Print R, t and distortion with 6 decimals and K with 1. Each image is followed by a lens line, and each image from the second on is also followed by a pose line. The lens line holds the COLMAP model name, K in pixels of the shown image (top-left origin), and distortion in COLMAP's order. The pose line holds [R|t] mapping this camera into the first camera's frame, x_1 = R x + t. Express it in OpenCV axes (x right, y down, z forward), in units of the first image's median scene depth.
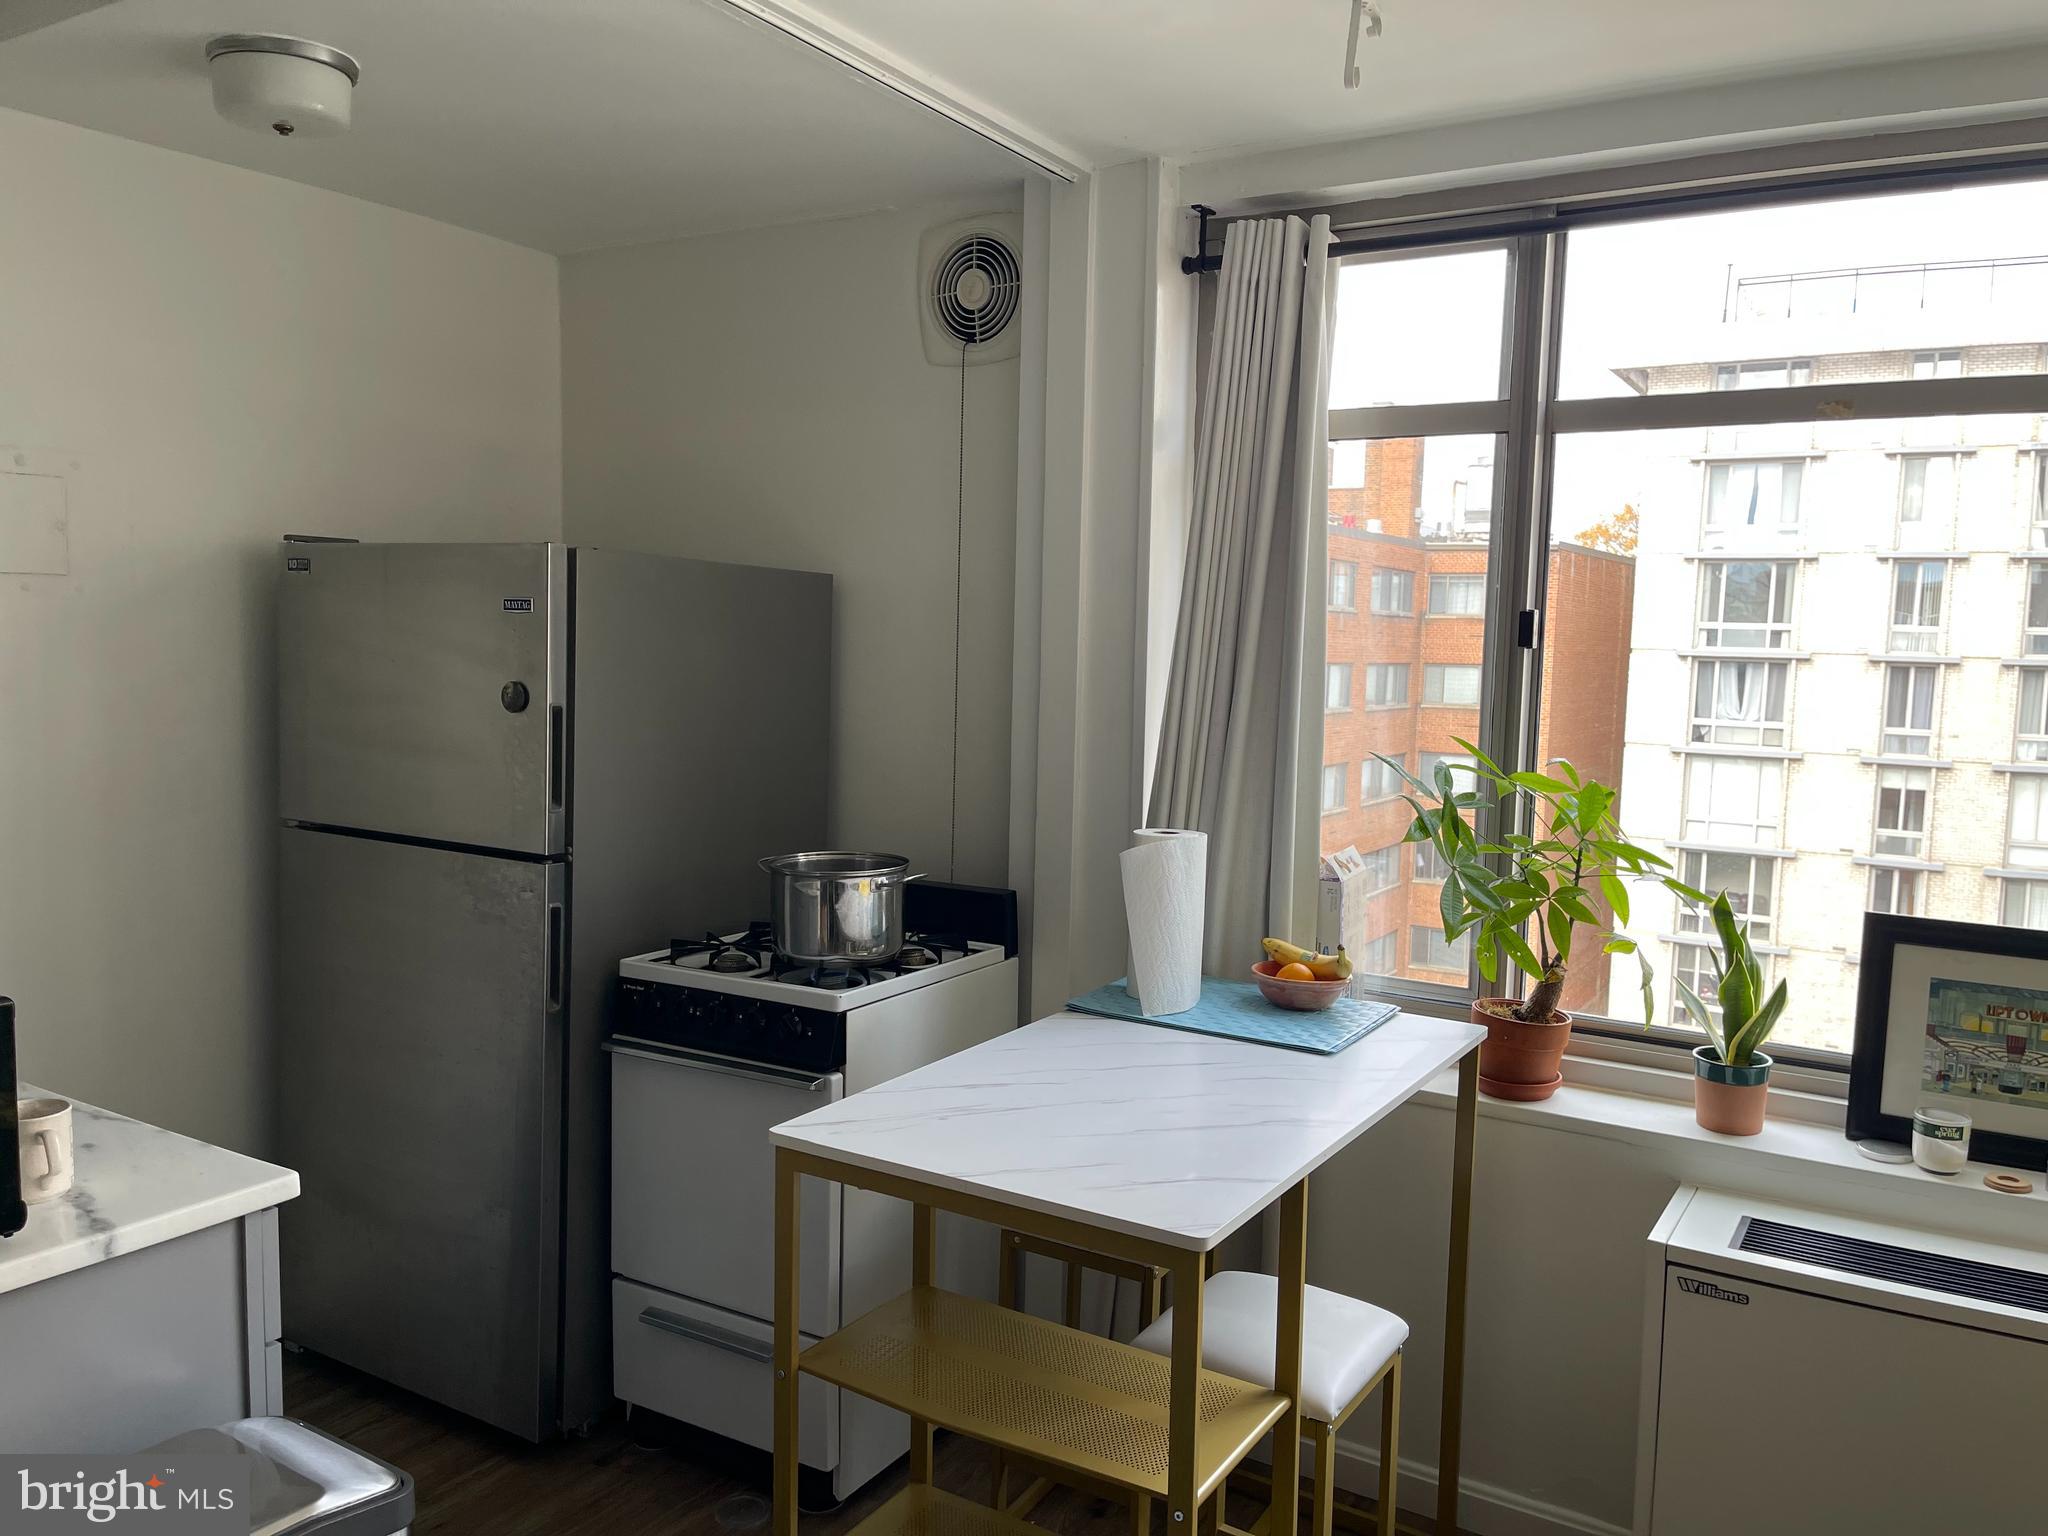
lens RADIAL K [[1509.9, 0, 1032.1], [0, 1509.9, 774.6], [0, 0, 1]] dist [0.053237, -0.070423]
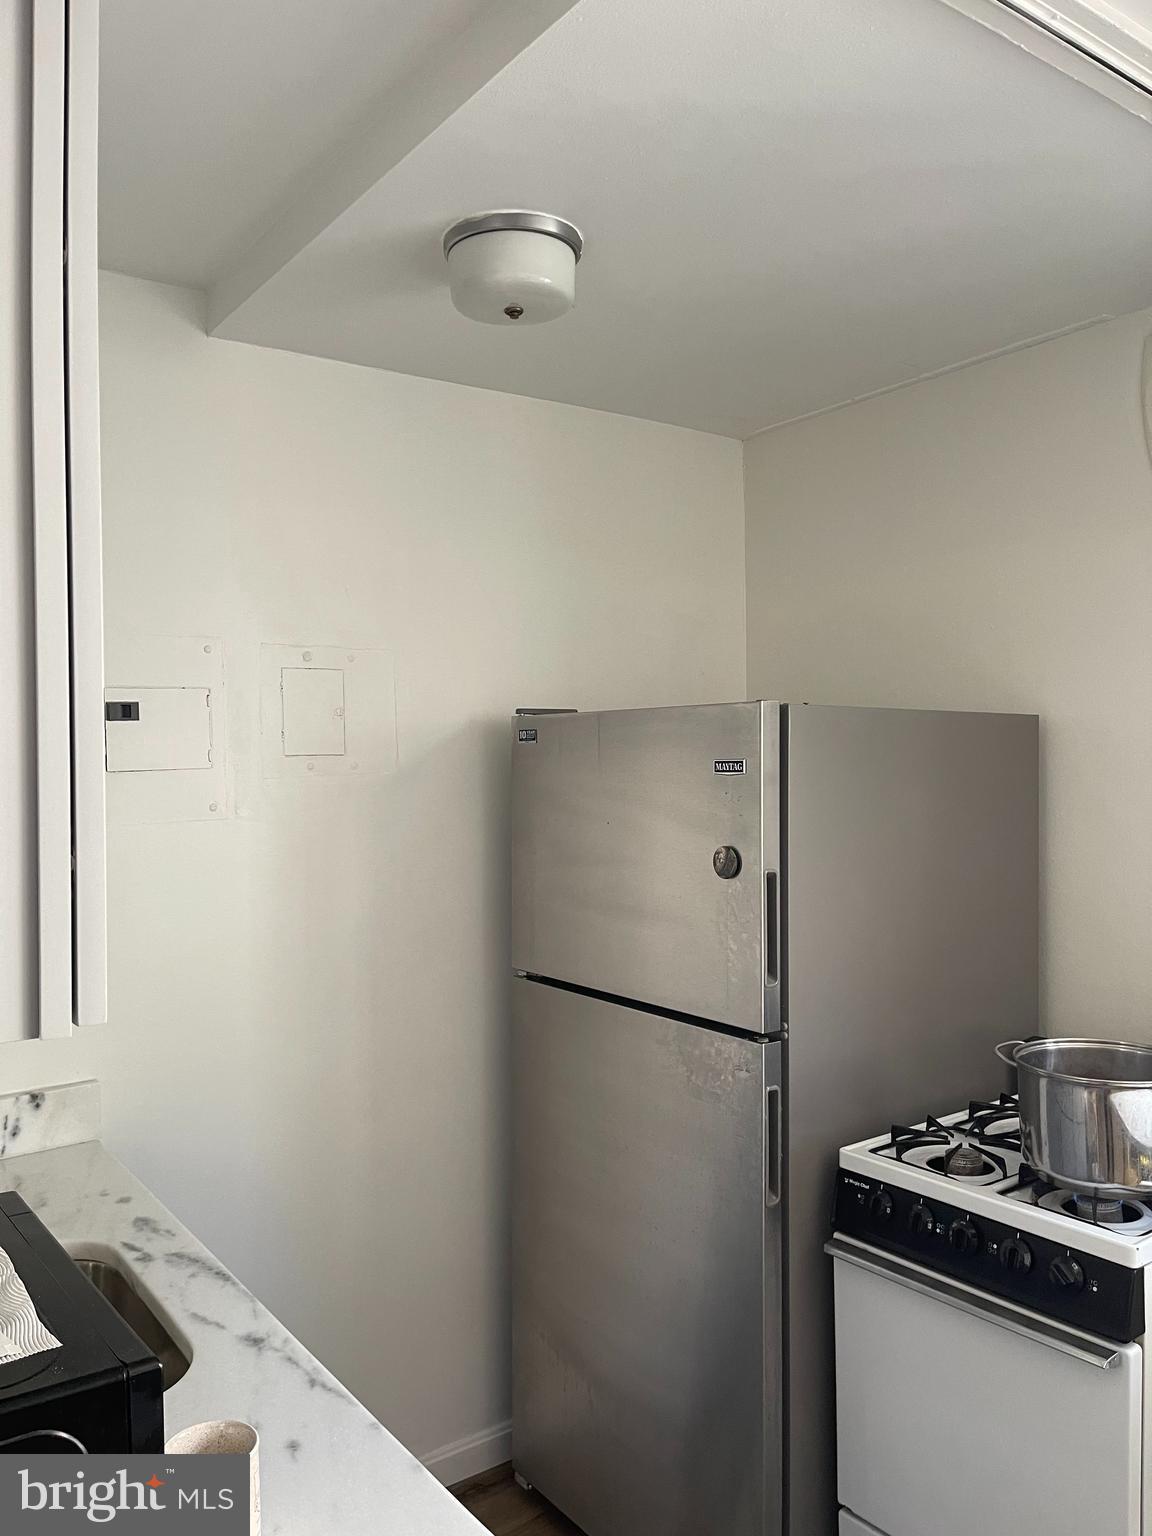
lens RADIAL K [[1167.7, 0, 598.4], [0, 1167.7, 767.8], [0, 0, 1]] dist [0.058834, 0.000878]
pose [[0.924040, -0.036345, -0.380564, -0.132382], [0.002132, 0.995945, -0.089939, -0.044239], [0.382290, 0.082296, 0.920371, 0.283547]]
